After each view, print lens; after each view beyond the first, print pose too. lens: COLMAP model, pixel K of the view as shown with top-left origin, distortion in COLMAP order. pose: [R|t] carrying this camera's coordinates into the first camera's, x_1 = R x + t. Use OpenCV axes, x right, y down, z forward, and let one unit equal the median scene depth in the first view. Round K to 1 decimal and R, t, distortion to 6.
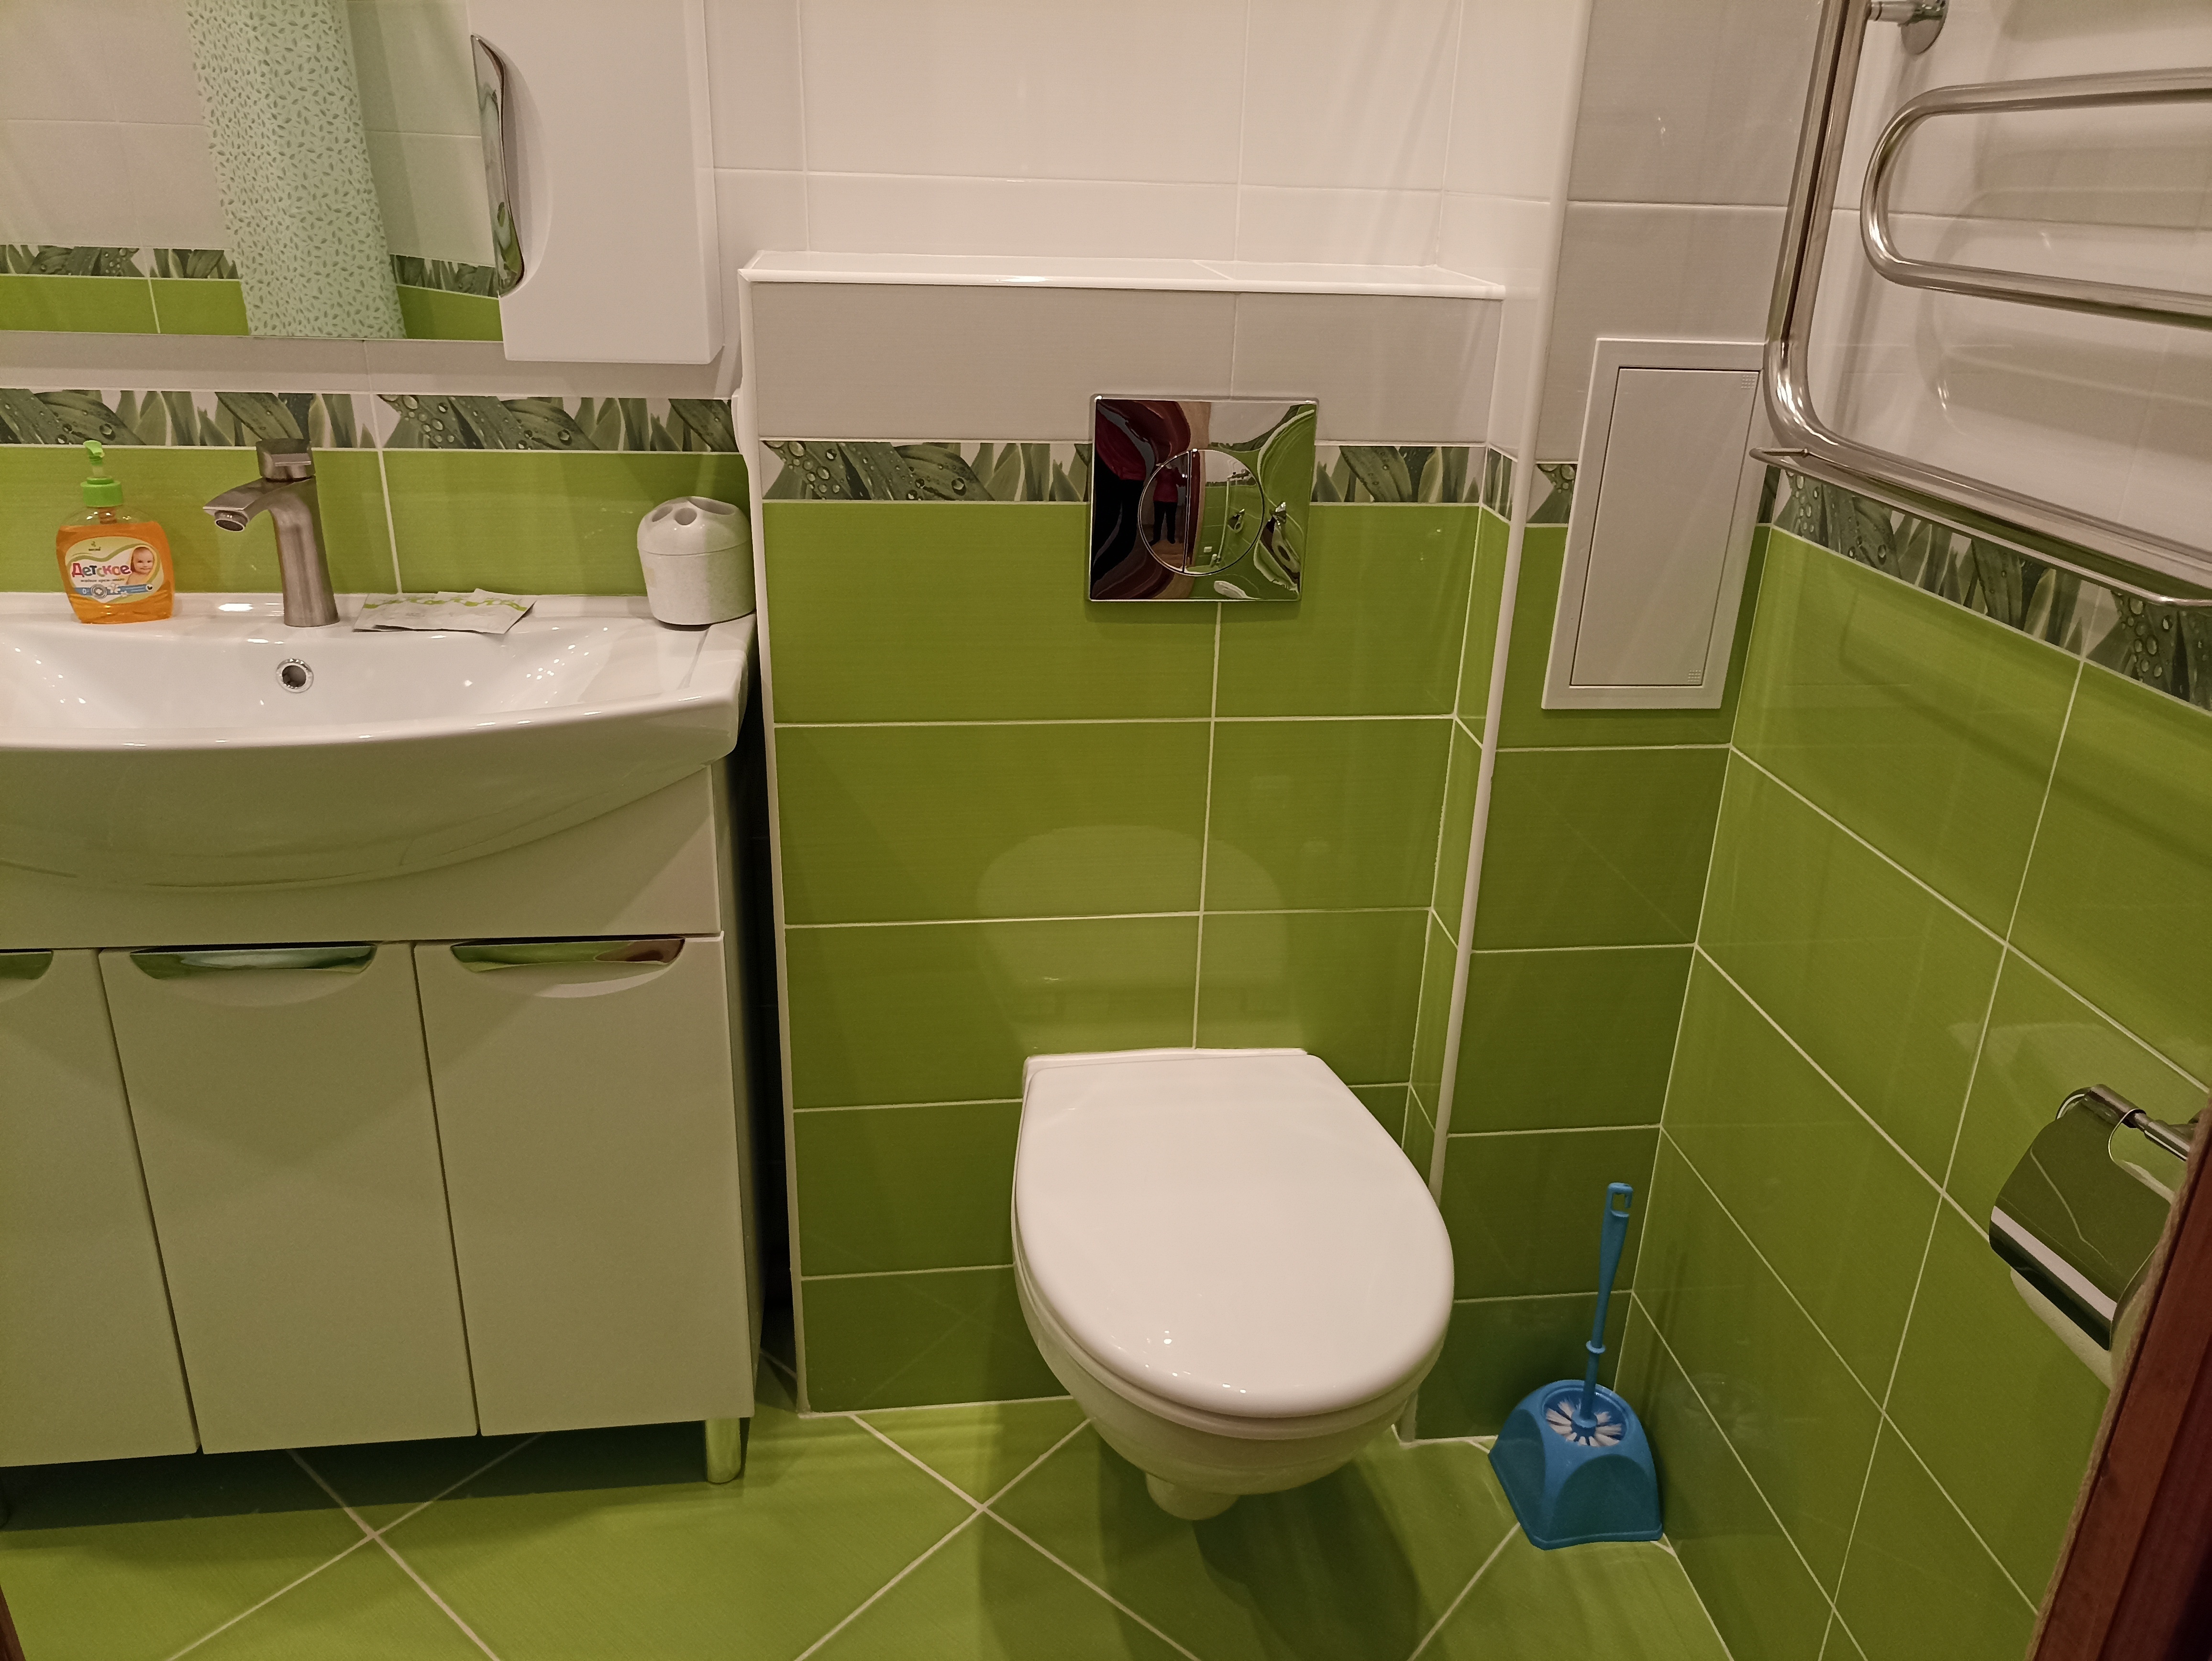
lens RADIAL K [[1622.0, 0, 1113.9], [0, 1622.0, 826.7], [0, 0, 1]] dist [0.024520, -0.018785]
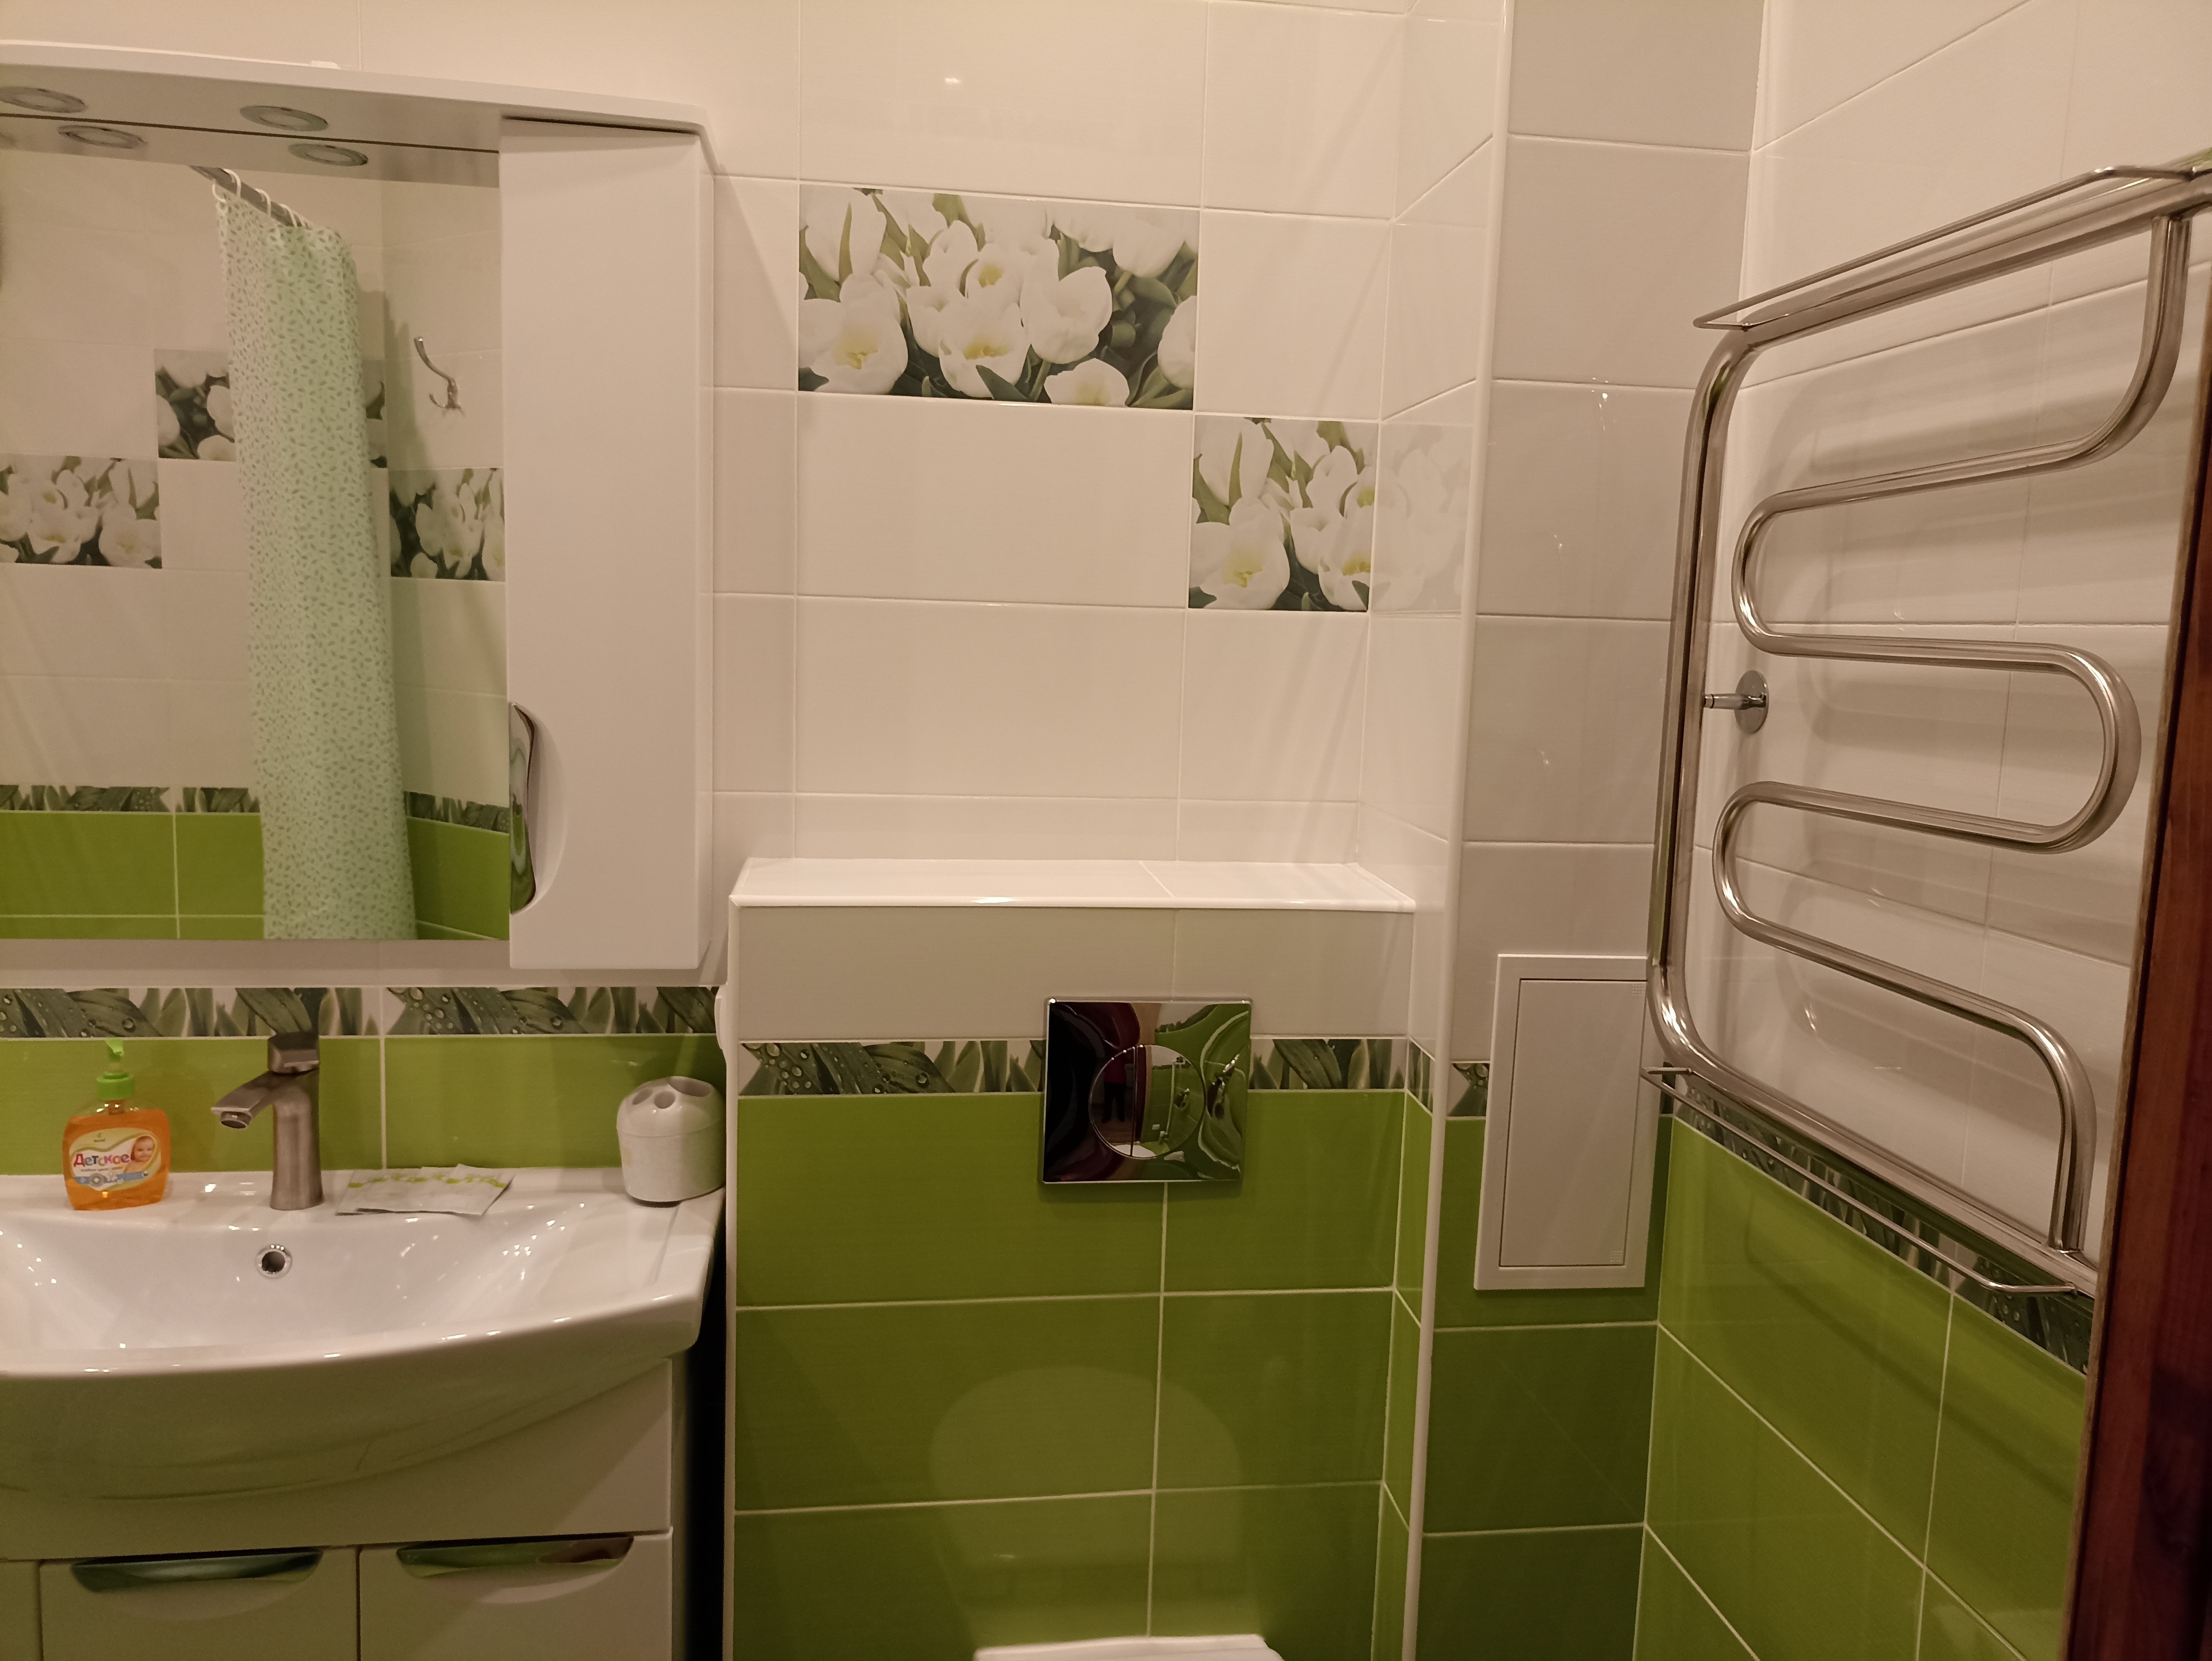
lens RADIAL K [[1622.0, 0, 1115.3], [0, 1622.0, 824.3], [0, 0, 1]] dist [0.024520, -0.018785]
pose [[0.999800, 0.001365, 0.019965, 0.010632], [0.003963, 0.964408, -0.264388, -0.084258], [-0.019616, 0.264414, 0.964210, -0.083535]]
